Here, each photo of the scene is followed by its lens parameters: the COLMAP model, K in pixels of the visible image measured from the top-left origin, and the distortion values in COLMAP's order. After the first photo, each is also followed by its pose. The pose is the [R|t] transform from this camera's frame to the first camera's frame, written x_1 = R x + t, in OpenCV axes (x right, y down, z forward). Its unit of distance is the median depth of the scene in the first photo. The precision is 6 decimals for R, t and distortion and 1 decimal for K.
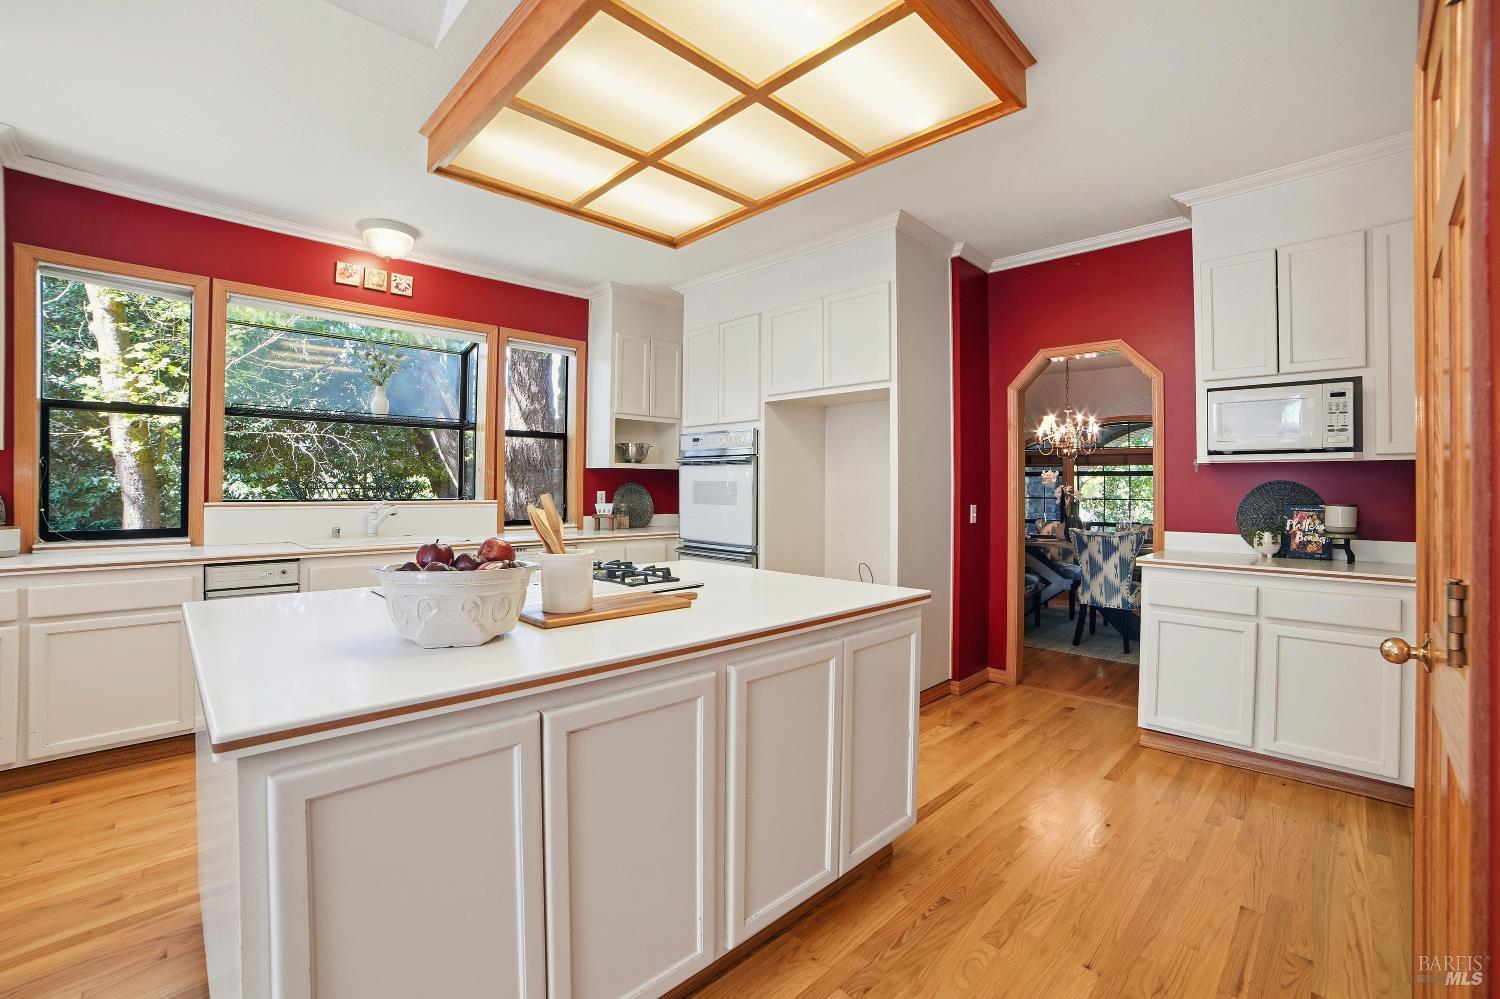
lens RADIAL K [[644.0, 0, 746.7], [0, 644.0, 487.3], [0, 0, 1]] dist [-0.097655, 0.032974]
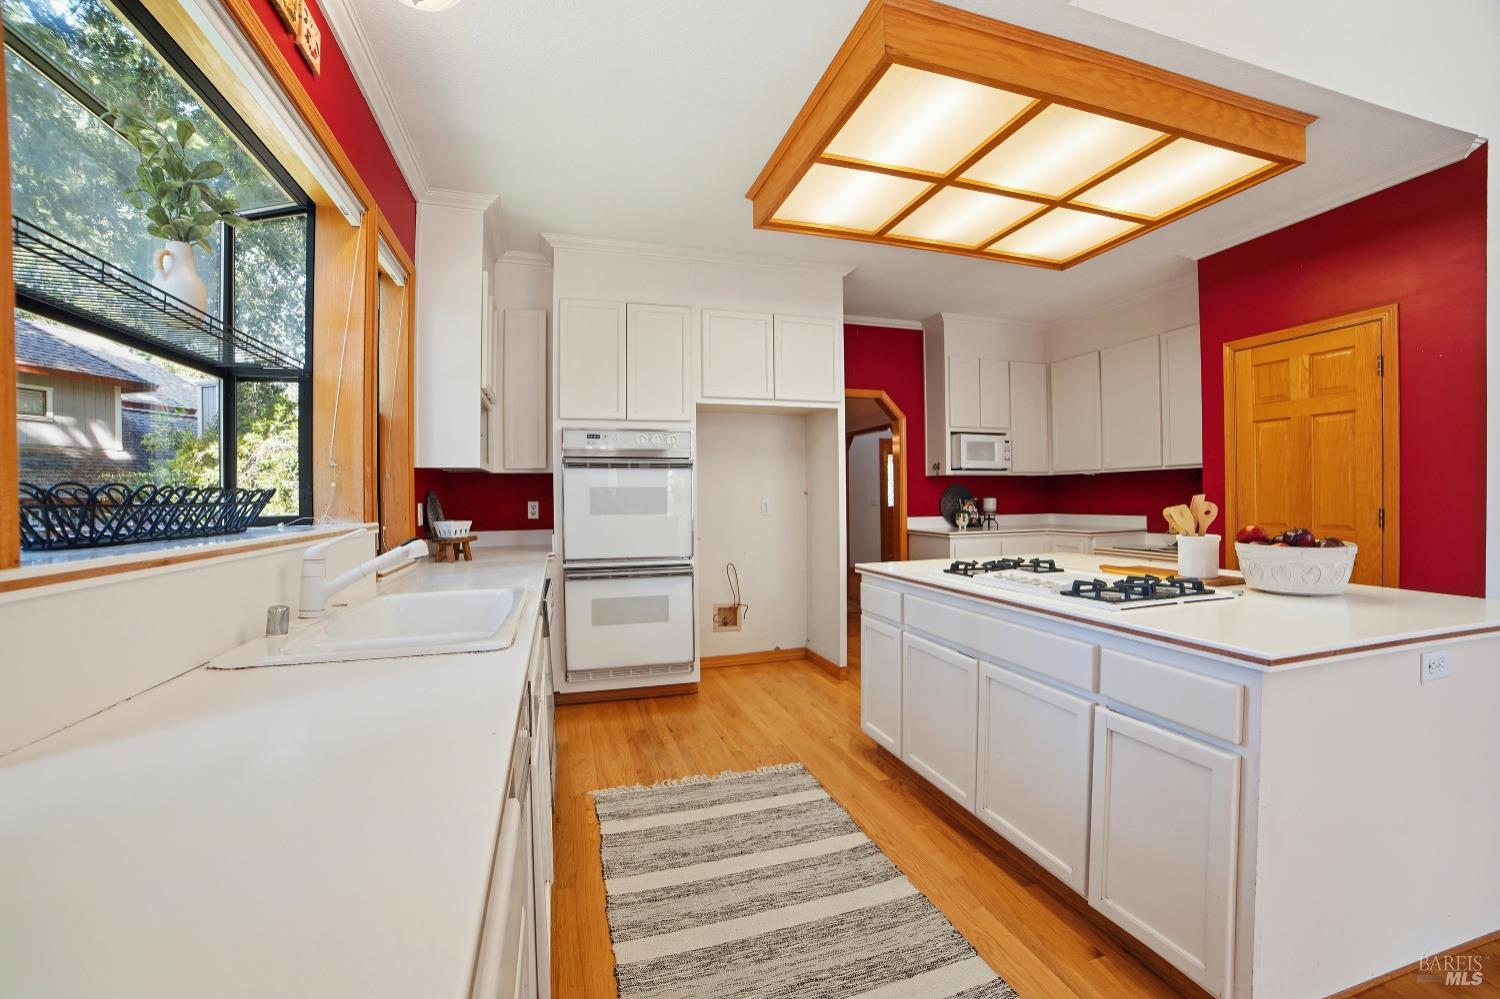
lens RADIAL K [[629.3, 0, 757.3], [0, 629.3, 495.4], [0, 0, 1]] dist [-0.095146, 0.033593]
pose [[0.455635, -0.013921, 0.890058, -0.856577], [0.012501, 0.999879, 0.009240, -0.004556], [-0.890079, 0.006916, 0.455754, 0.569381]]
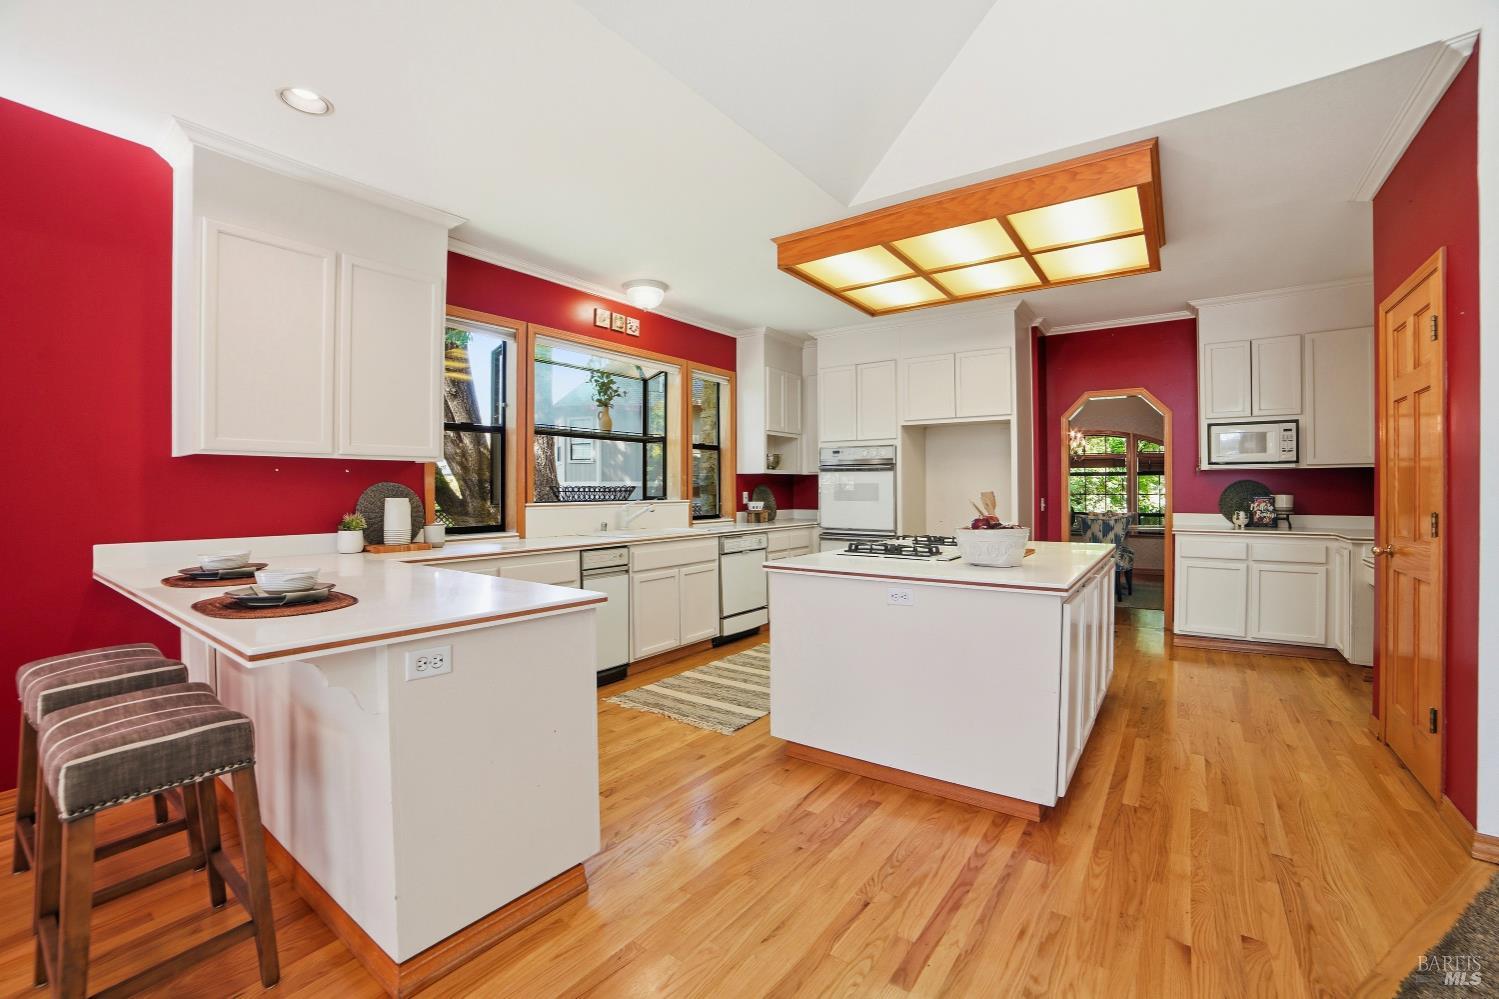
lens RADIAL K [[628.9, 0, 756.8], [0, 628.9, 495.4], [0, 0, 1]] dist [-0.095146, 0.033593]
pose [[0.984513, -0.012065, 0.174899, -0.577763], [0.010296, 0.999886, 0.011016, -0.000849], [-0.175012, -0.009045, 0.984525, -0.291260]]
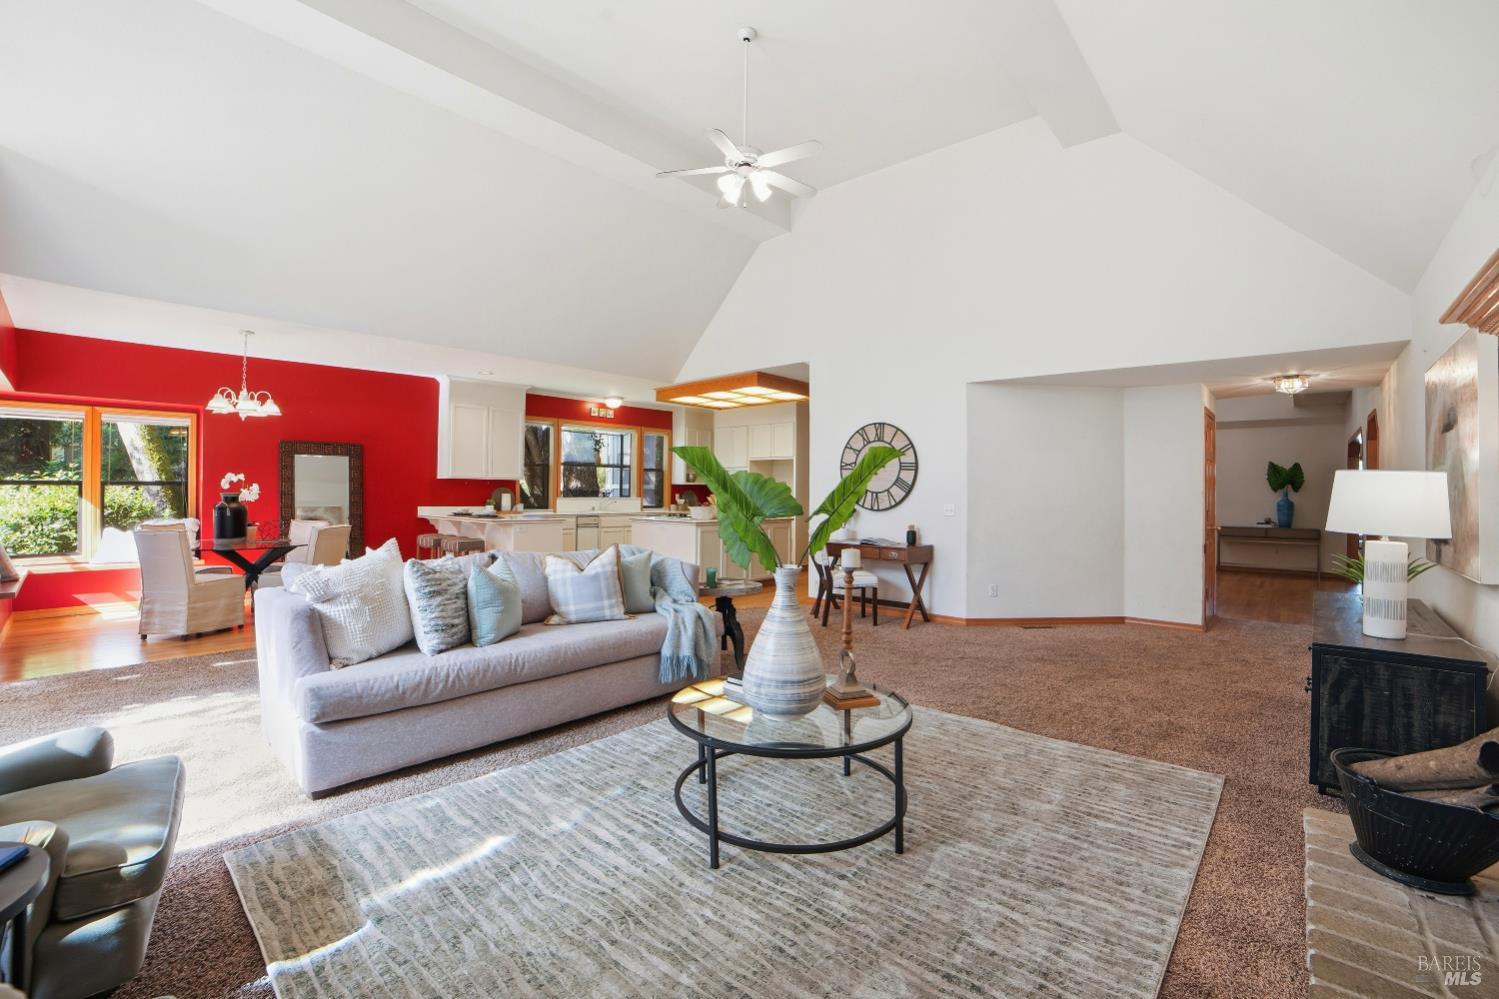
lens RADIAL K [[628.9, 0, 756.8], [0, 628.9, 495.4], [0, 0, 1]] dist [-0.095146, 0.033593]
pose [[0.997292, 0.004924, 0.073373, -0.146309], [-0.005352, 0.999970, 0.005643, -0.004761], [-0.073343, -0.006020, 0.997289, -1.788870]]
